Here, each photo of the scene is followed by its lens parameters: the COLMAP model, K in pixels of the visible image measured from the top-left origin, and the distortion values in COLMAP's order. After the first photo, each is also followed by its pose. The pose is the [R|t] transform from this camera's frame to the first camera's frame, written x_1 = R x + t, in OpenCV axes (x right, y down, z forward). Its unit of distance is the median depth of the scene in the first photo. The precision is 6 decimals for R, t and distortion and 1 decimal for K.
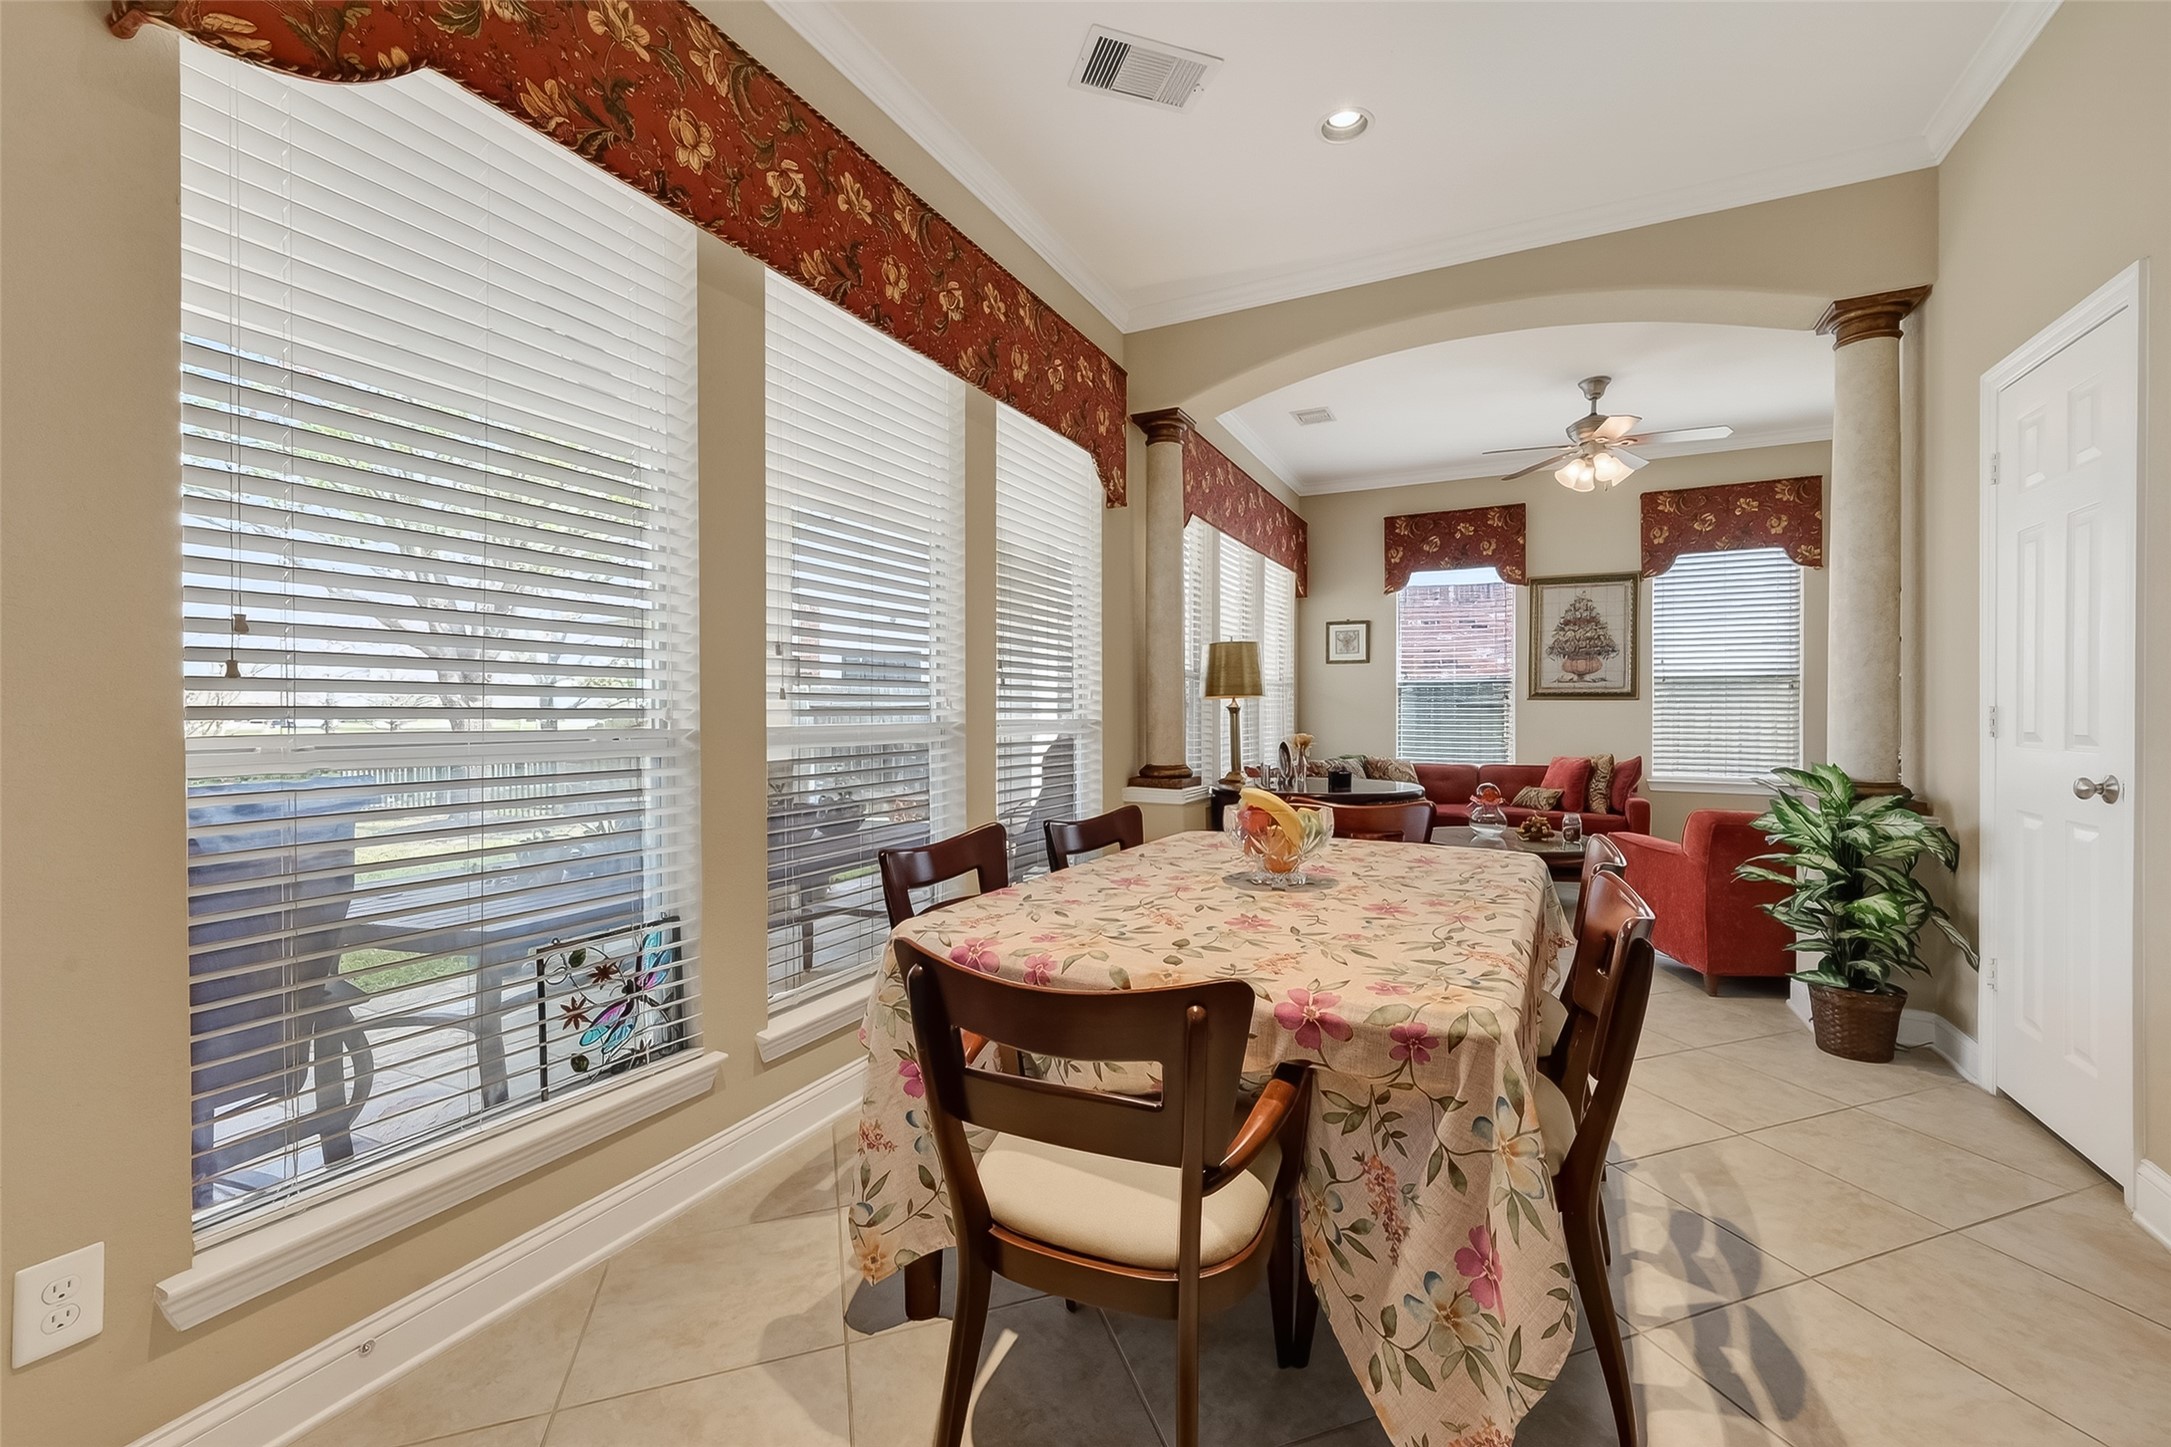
lens RADIAL K [[874.4, 0, 1095.0], [0, 874.4, 719.0], [0, 0, 1]] dist [-0.004138, 0.000321]
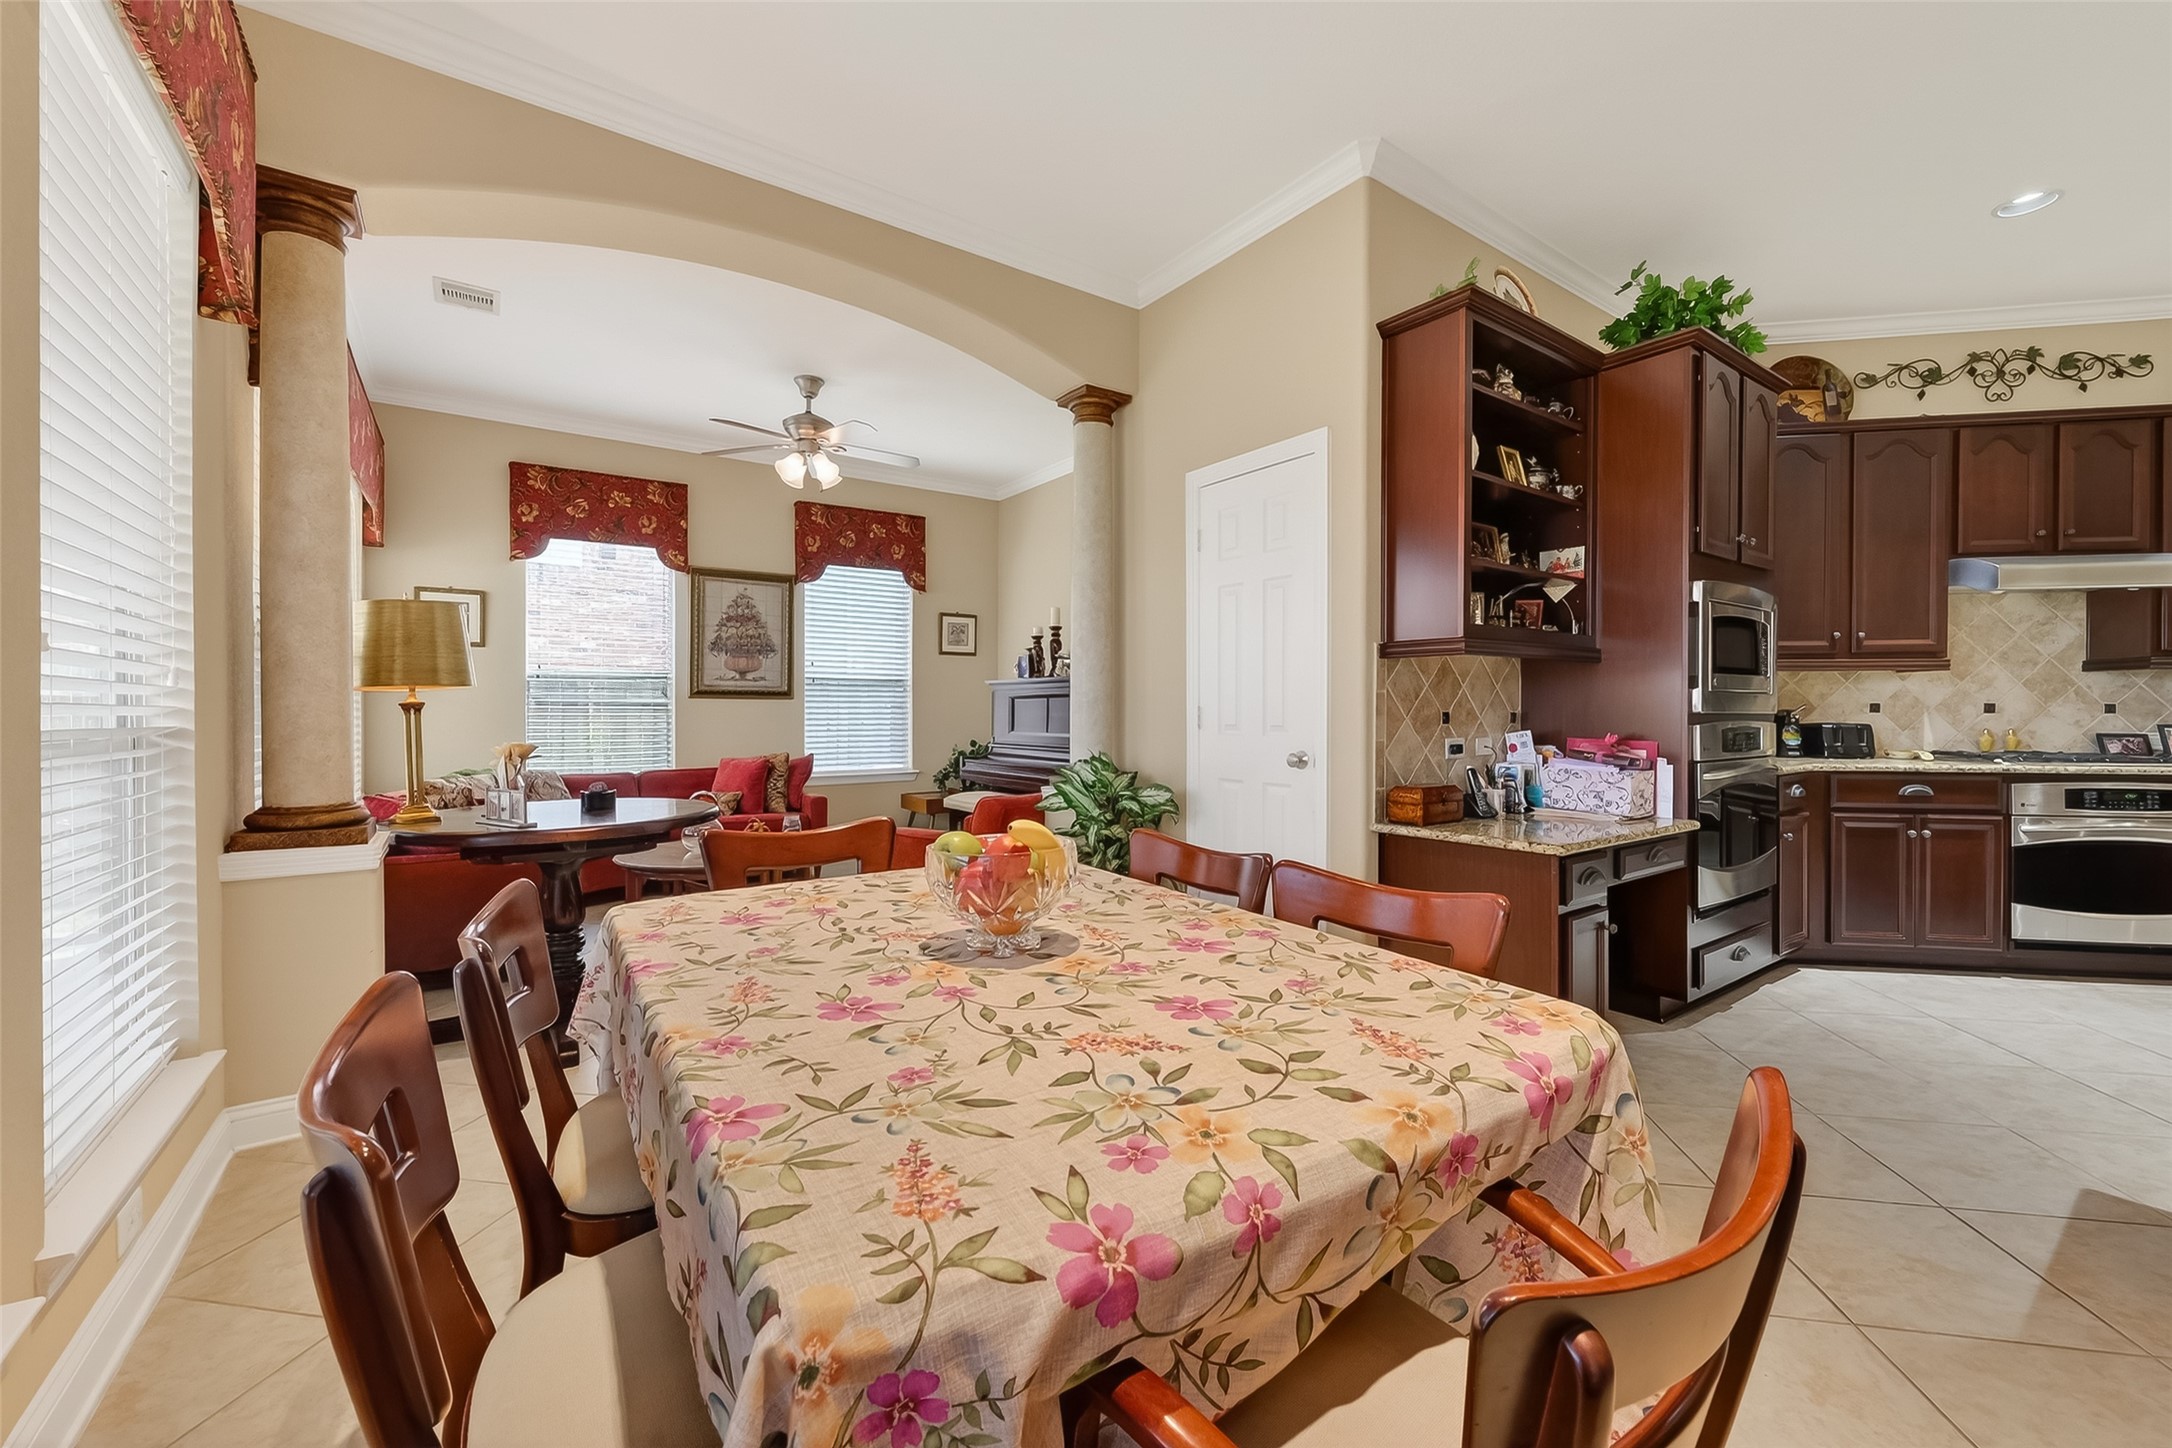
lens RADIAL K [[874.8, 0, 1097.6], [0, 874.8, 714.5], [0, 0, 1]] dist [-0.004138, 0.000321]
pose [[0.466297, -0.003776, 0.884620, -0.137088], [0.007337, 0.999973, 0.000401, -0.001468], [-0.884598, 0.006303, 0.466312, 0.208167]]
